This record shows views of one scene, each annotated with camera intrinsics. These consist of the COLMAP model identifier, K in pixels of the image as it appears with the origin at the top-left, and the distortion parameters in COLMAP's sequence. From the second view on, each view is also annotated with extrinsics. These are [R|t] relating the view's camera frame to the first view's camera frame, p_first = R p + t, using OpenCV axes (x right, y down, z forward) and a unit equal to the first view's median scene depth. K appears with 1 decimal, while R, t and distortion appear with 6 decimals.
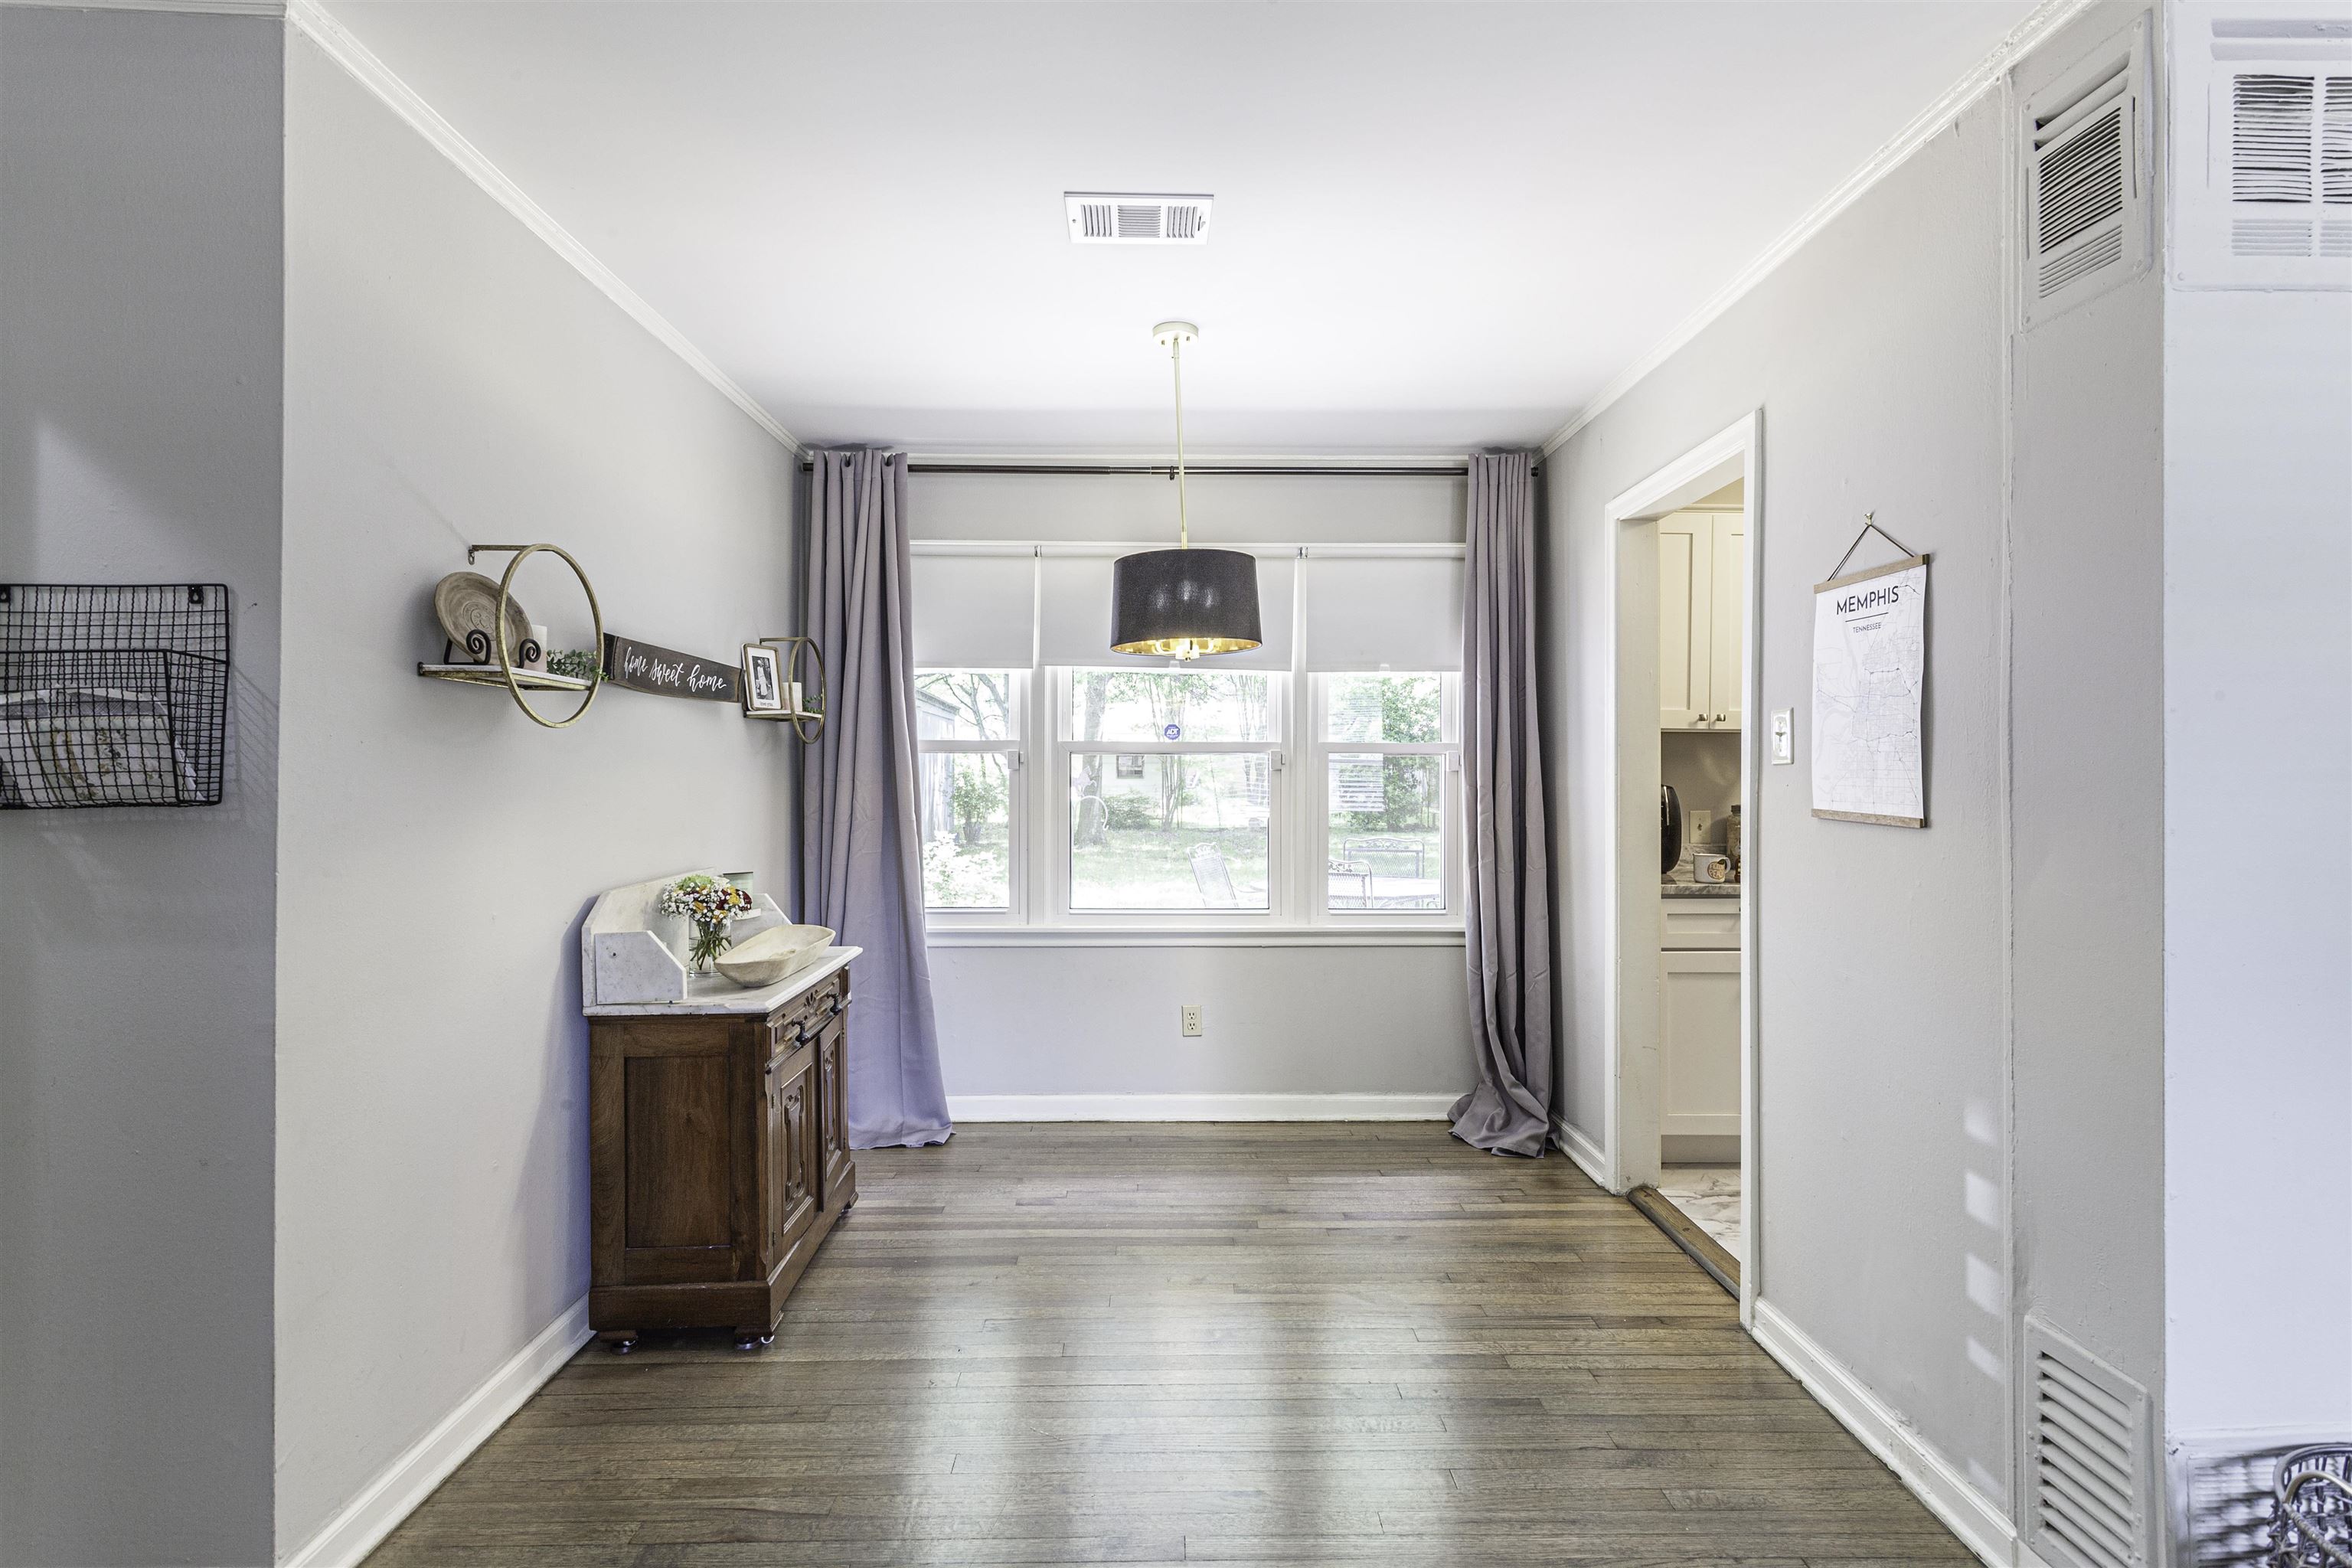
lens RADIAL K [[1143.3, 0, 1188.9], [0, 1143.3, 776.2], [0, 0, 1]] dist [0.002952, 0.001699]
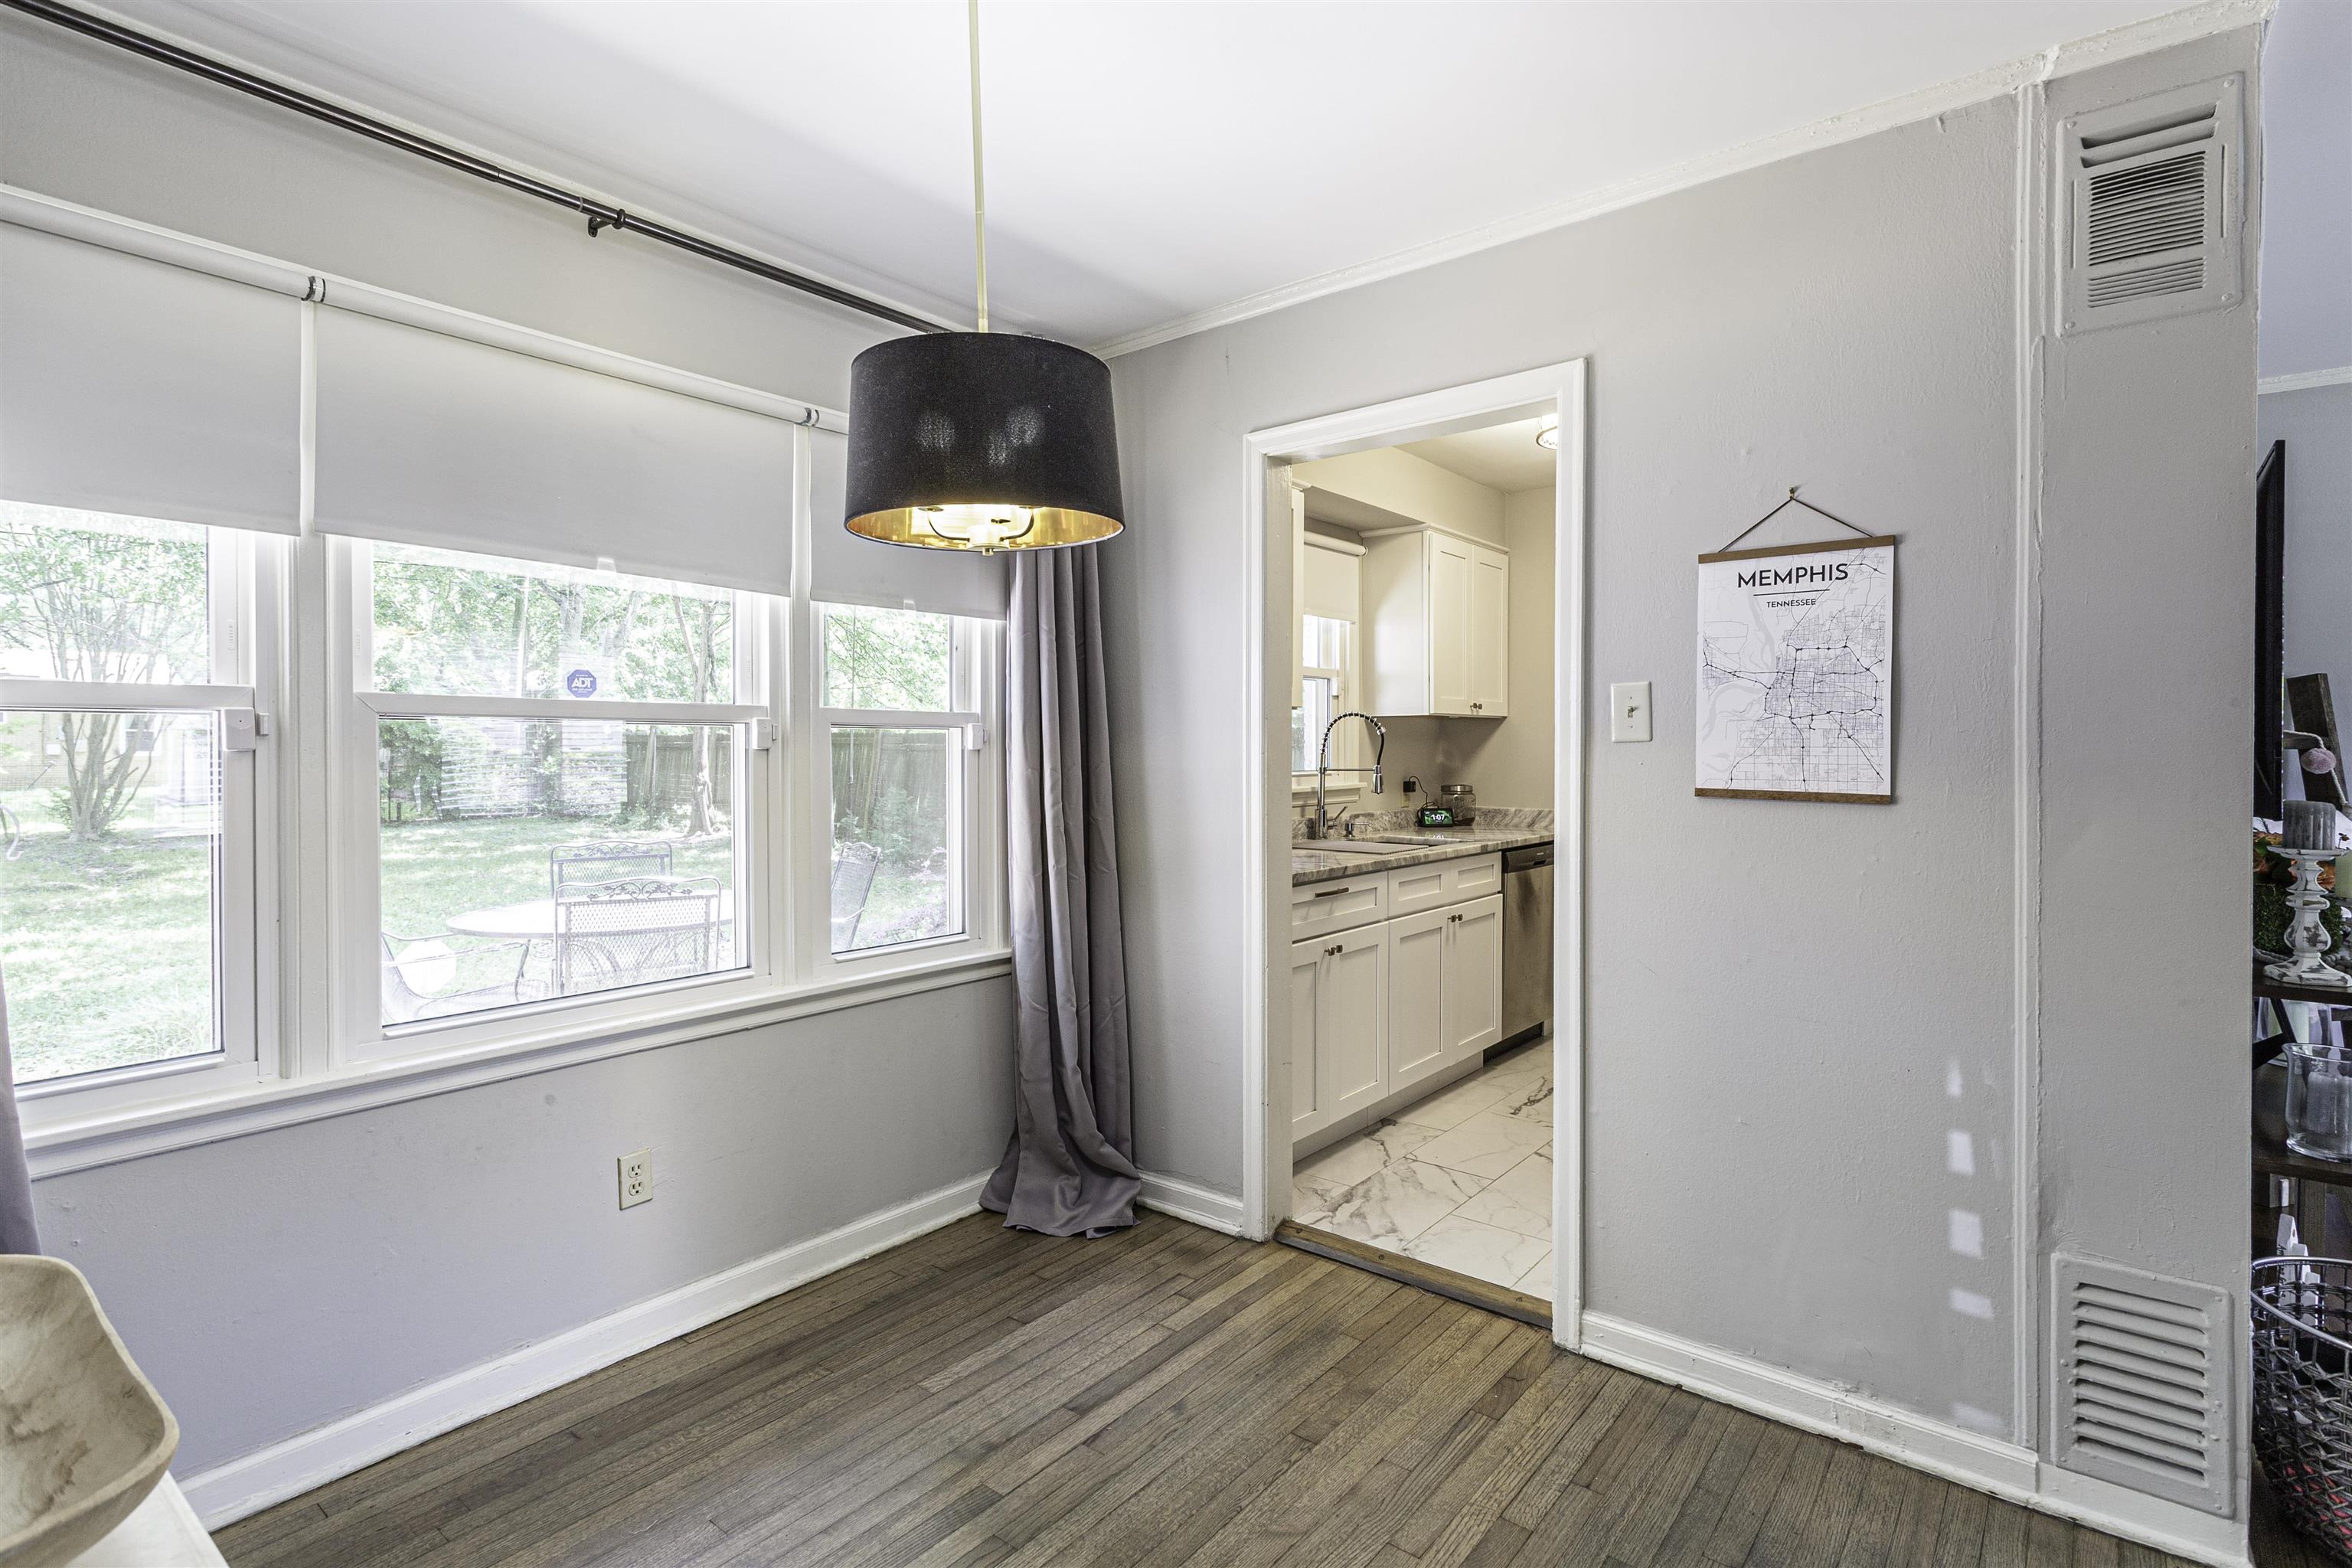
lens RADIAL K [[1143.3, 0, 1193.4], [0, 1143.3, 763.3], [0, 0, 1]] dist [0.002952, 0.001699]
pose [[0.635519, -0.013048, 0.771975, -0.432621], [0.006980, 0.999913, 0.011155, -0.005418], [-0.772054, -0.001701, 0.635555, 0.668144]]
